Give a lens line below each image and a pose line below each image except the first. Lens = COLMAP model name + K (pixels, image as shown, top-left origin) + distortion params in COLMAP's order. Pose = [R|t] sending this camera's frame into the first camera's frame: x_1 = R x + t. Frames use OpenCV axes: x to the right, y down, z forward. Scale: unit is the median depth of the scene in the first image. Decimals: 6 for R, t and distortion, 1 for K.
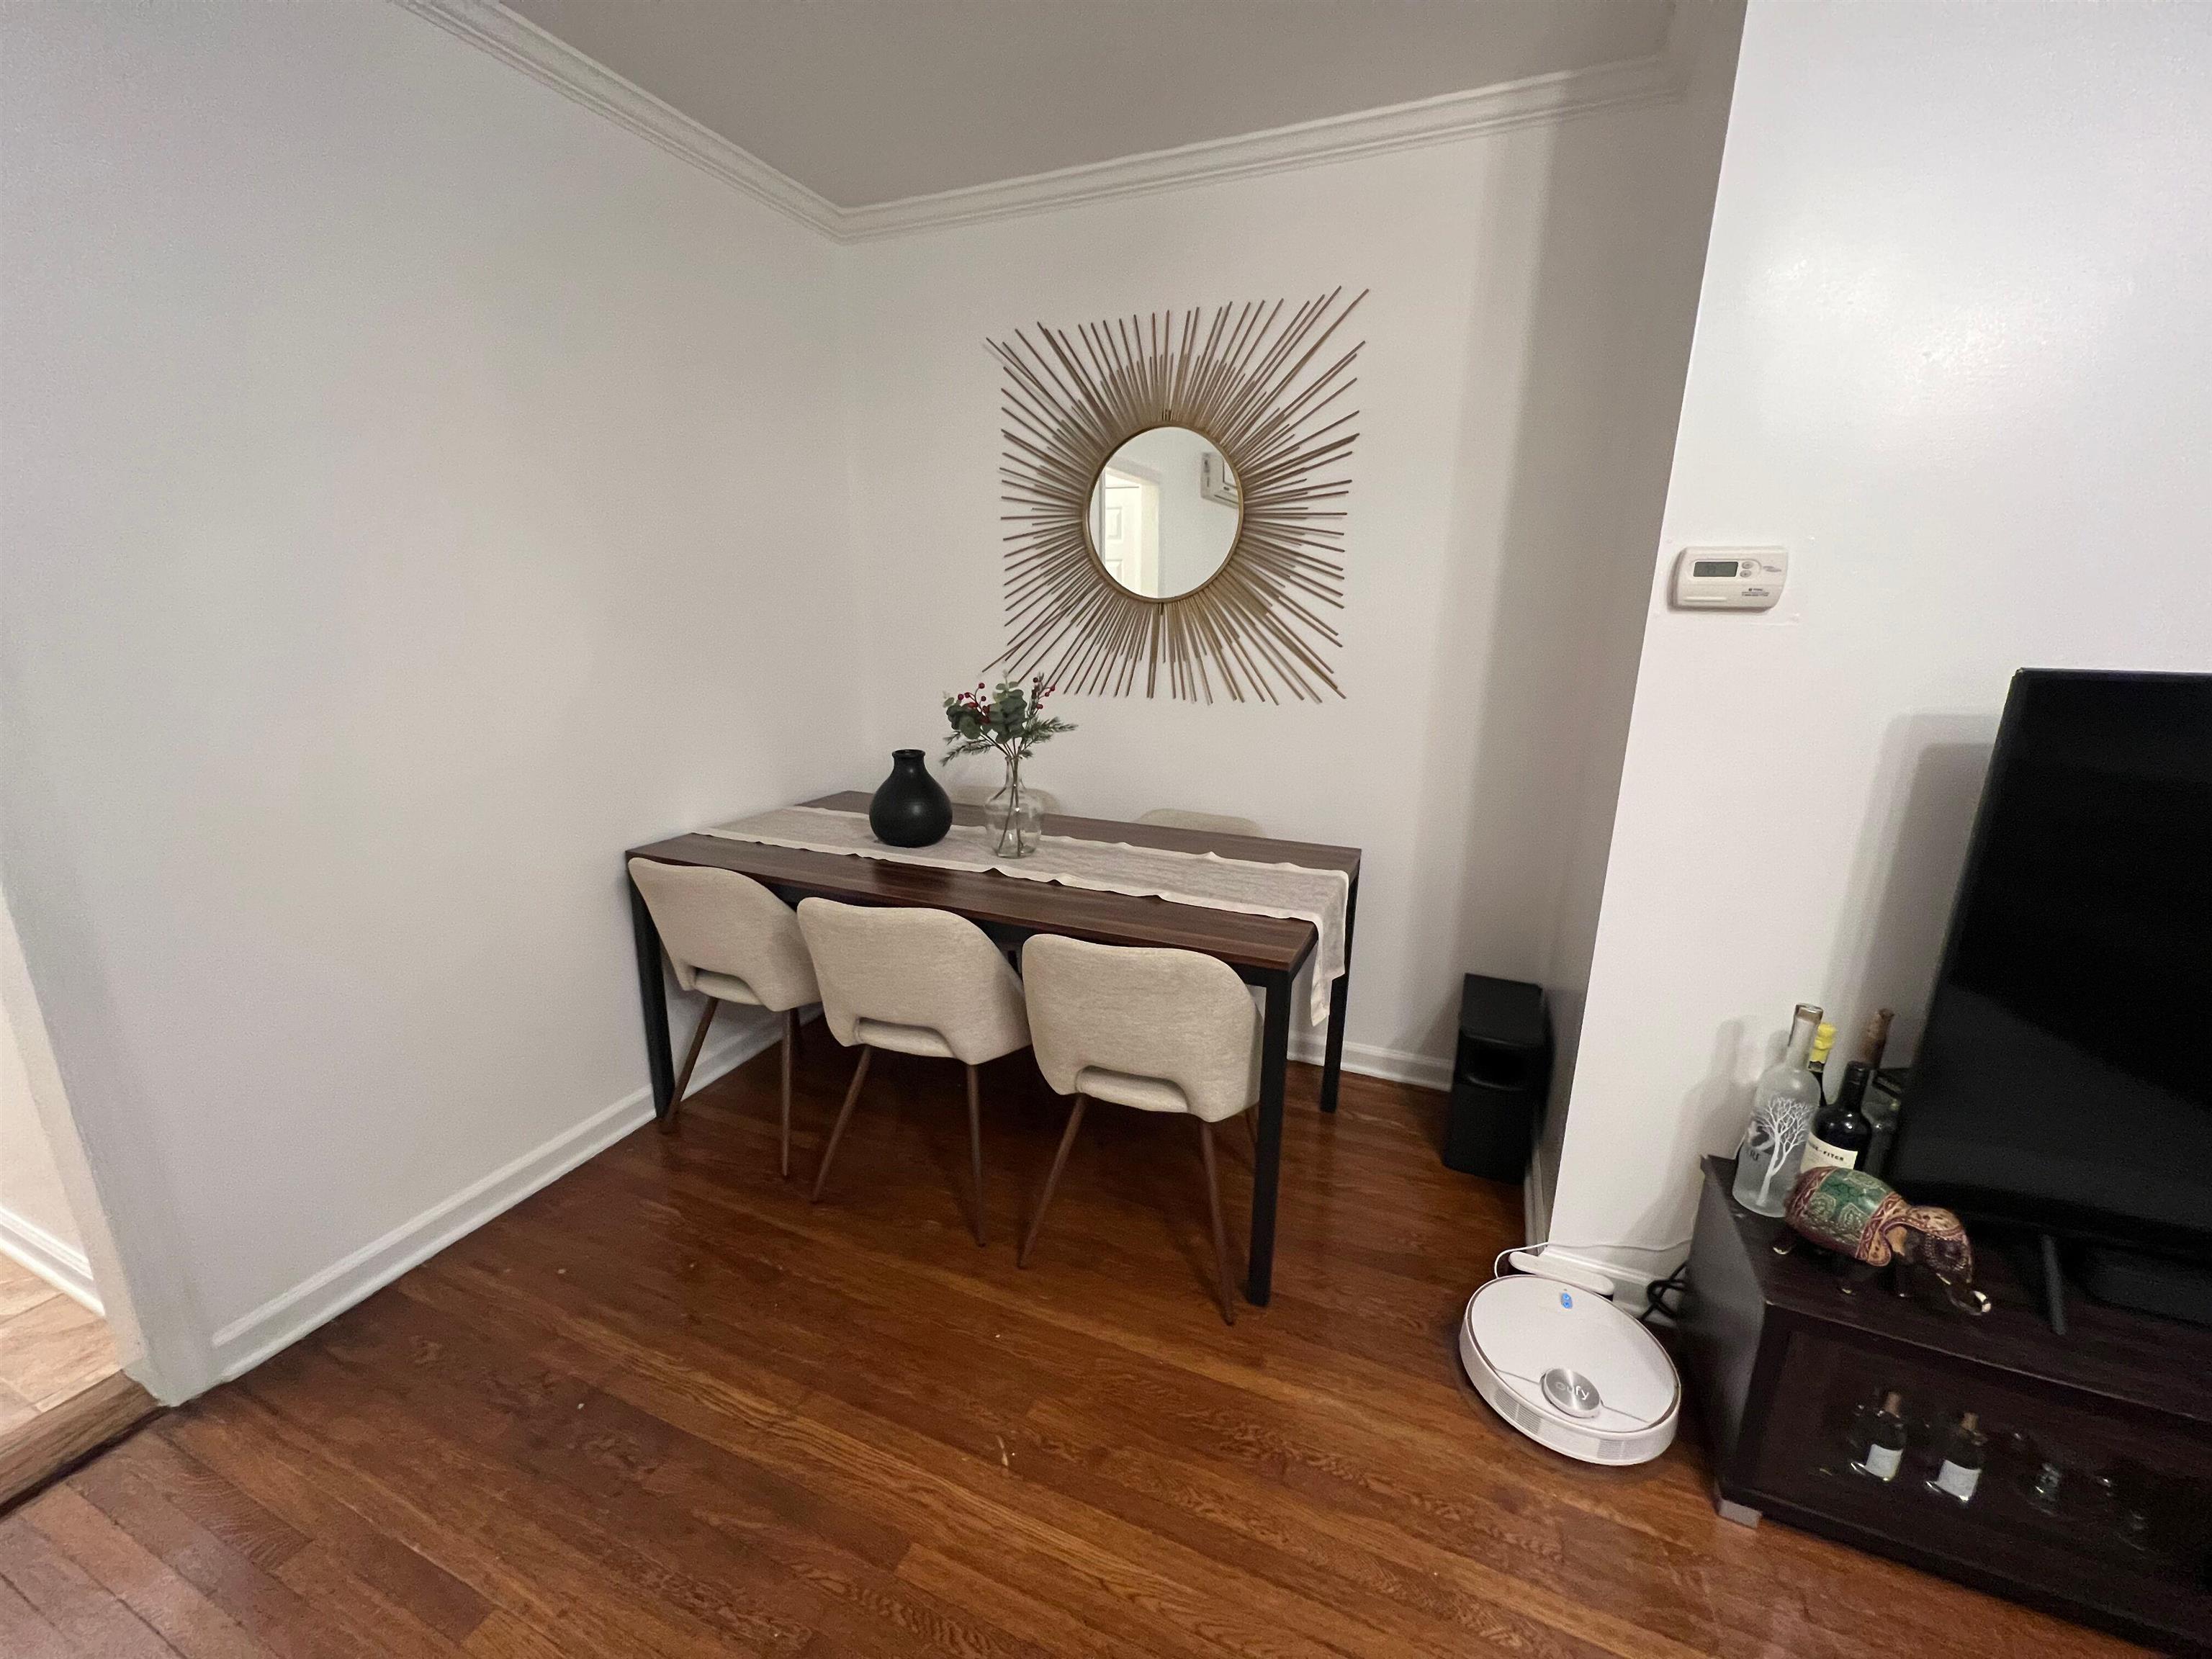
lens RADIAL K [[884.3, 0, 1106.0], [0, 884.3, 829.5], [0, 0, 1]] dist [-0.000726, -0.000287]
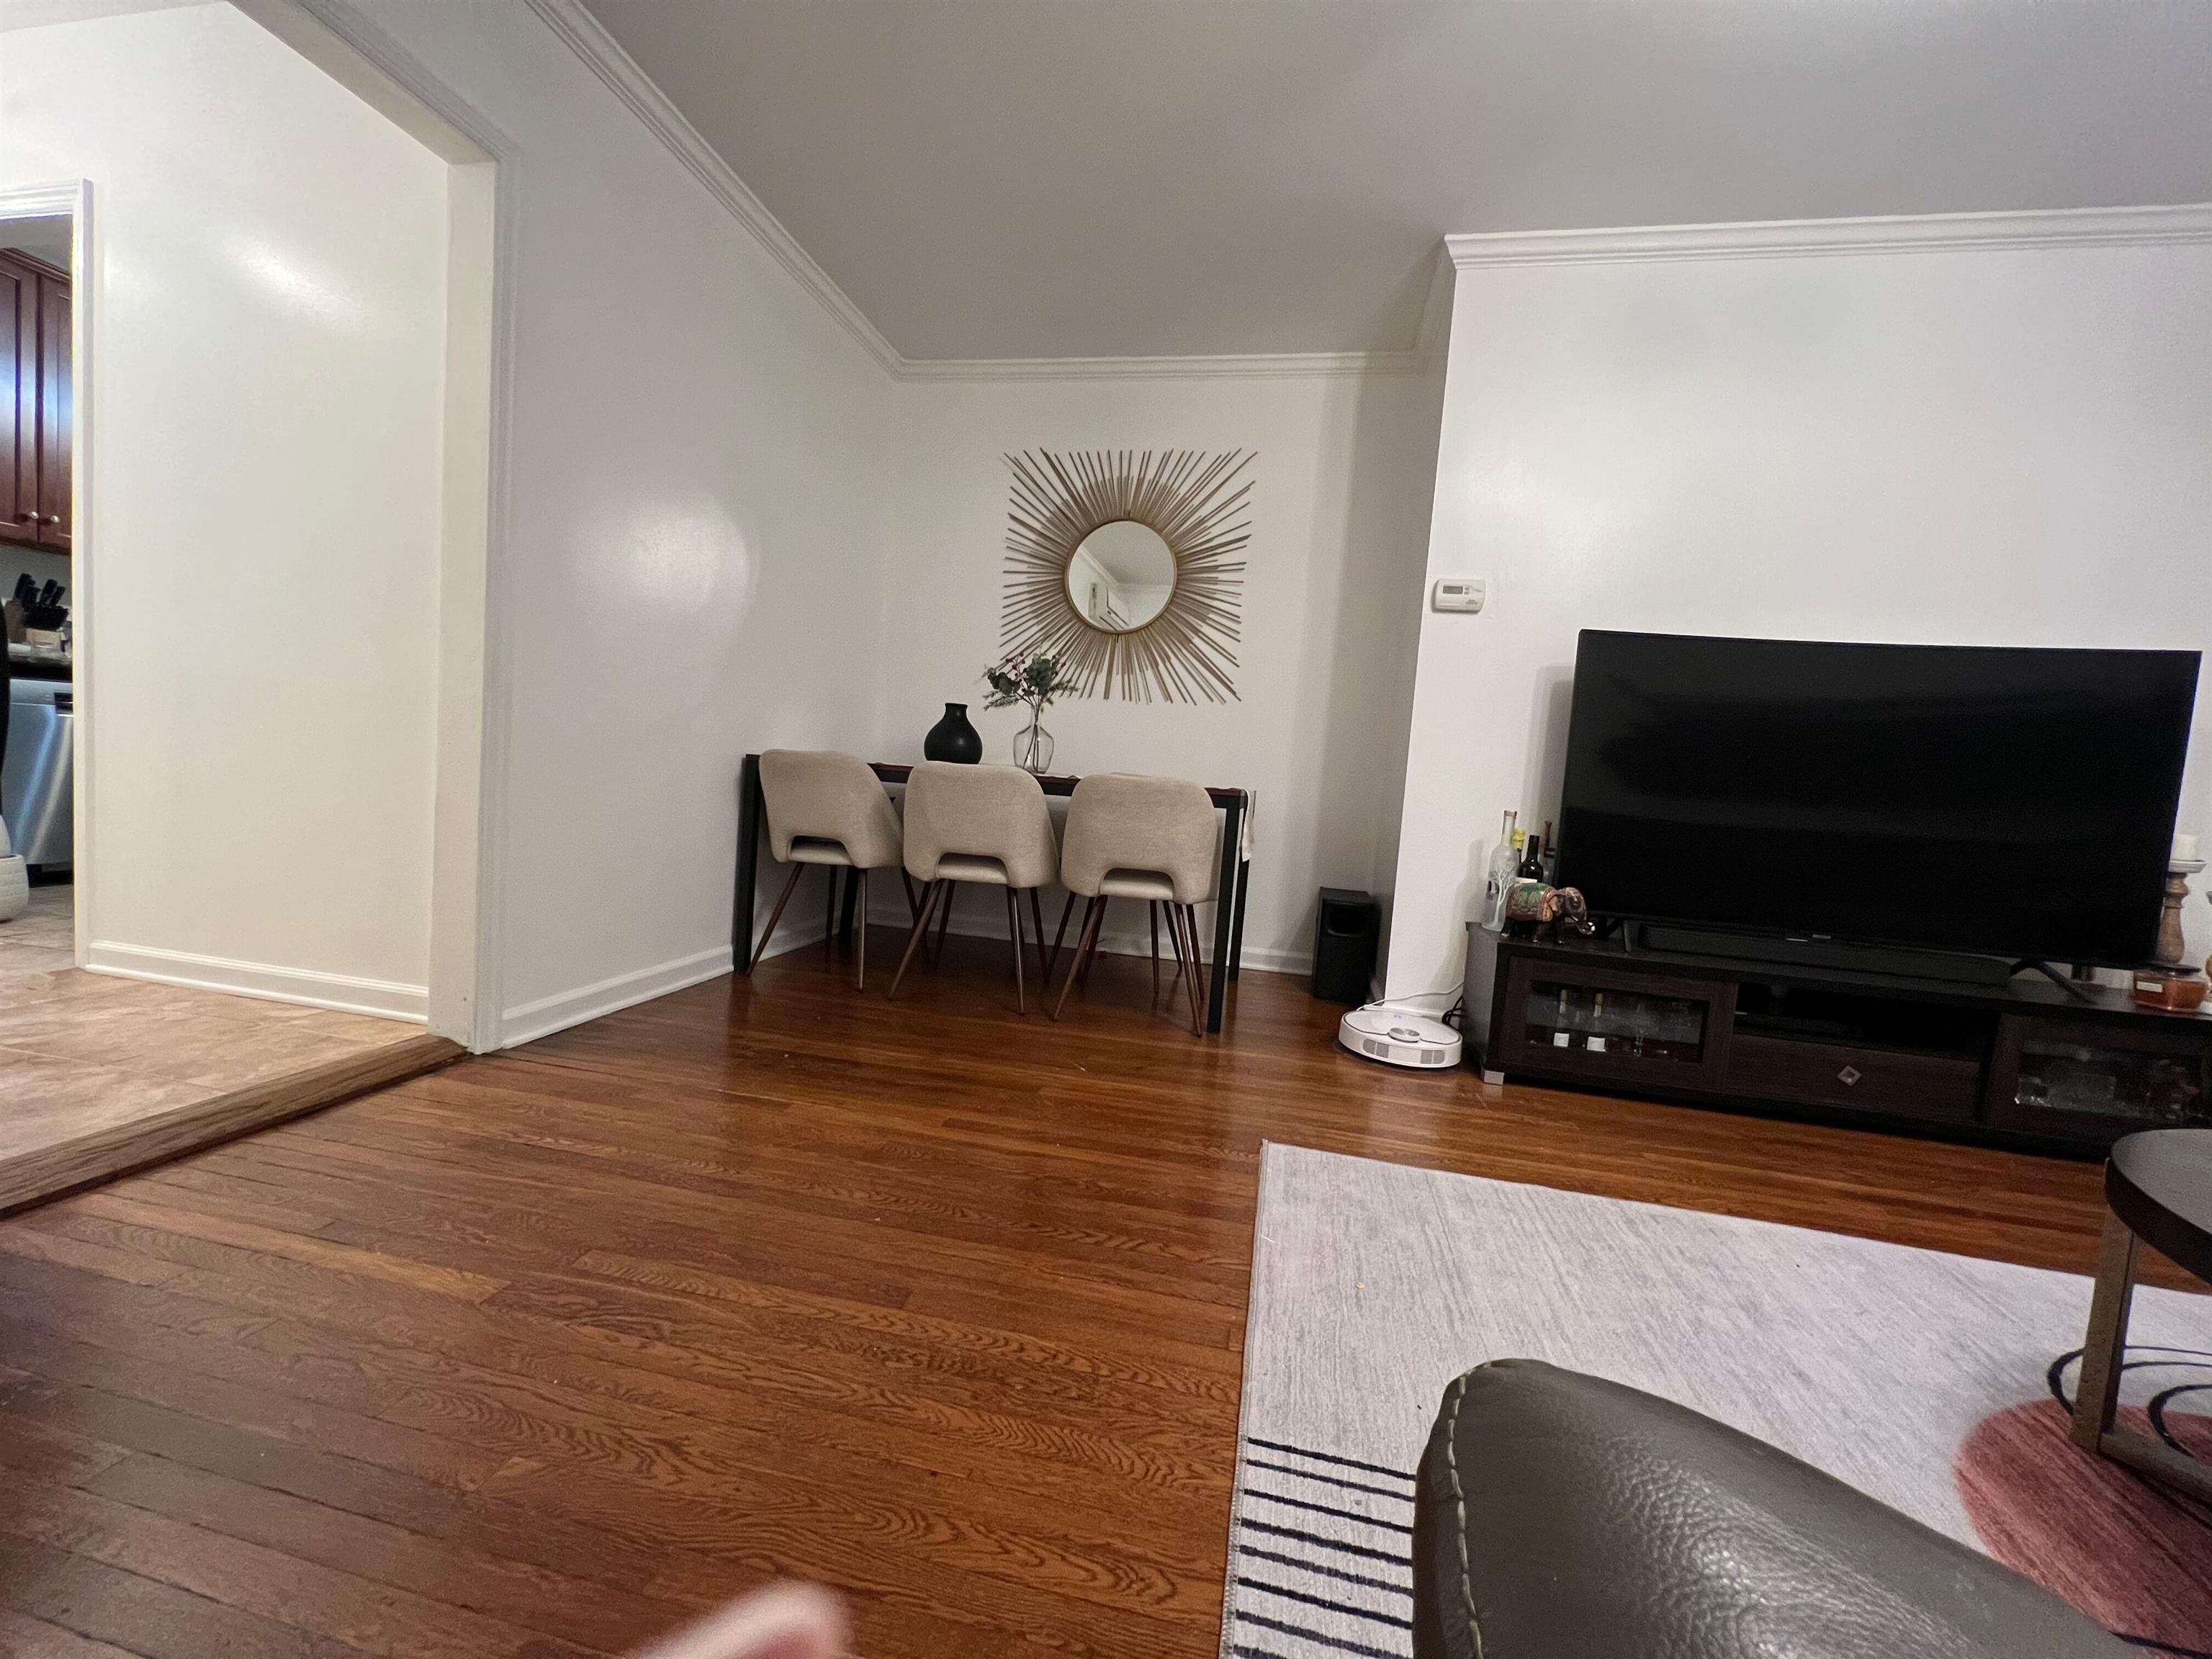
lens RADIAL K [[881.4, 0, 1106.0], [0, 881.4, 829.5], [0, 0, 1]] dist [0.000913, -0.000331]
pose [[0.978240, 0.049923, 0.201379, -0.258344], [-0.013517, 0.983892, -0.178250, 0.355472], [-0.207034, 0.171649, 0.963158, -0.380167]]
